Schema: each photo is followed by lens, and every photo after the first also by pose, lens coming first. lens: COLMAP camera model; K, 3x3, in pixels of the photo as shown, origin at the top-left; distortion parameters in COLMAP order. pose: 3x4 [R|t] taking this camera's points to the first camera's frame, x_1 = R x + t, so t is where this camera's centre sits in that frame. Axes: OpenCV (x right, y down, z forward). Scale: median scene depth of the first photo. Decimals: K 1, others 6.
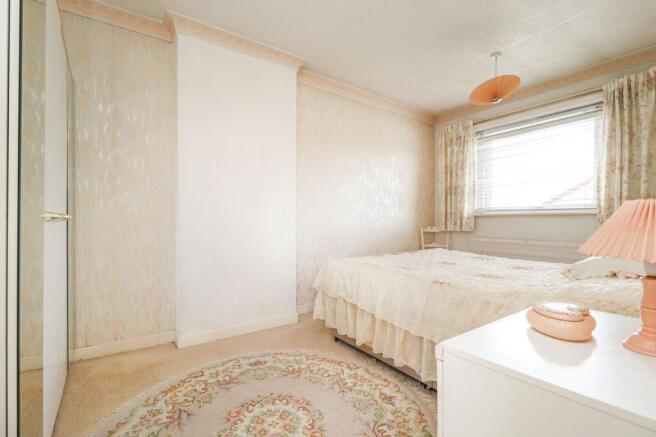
lens RADIAL K [[307.4, 0, 328.0], [0, 307.4, 218.5], [0, 0, 1]] dist [0.000847, 0.000045]
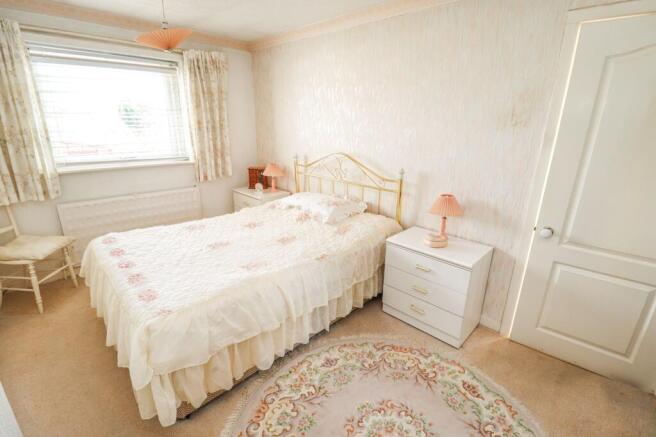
lens RADIAL K [[311.2, 0, 328.0], [0, 311.2, 218.5], [0, 0, 1]] dist [-0.049320, -0.000085]
pose [[-0.206455, -0.292039, 0.933857, -0.665320], [-0.033150, 0.955959, 0.291622, -0.266531], [-0.977894, 0.029249, -0.207043, 1.069941]]
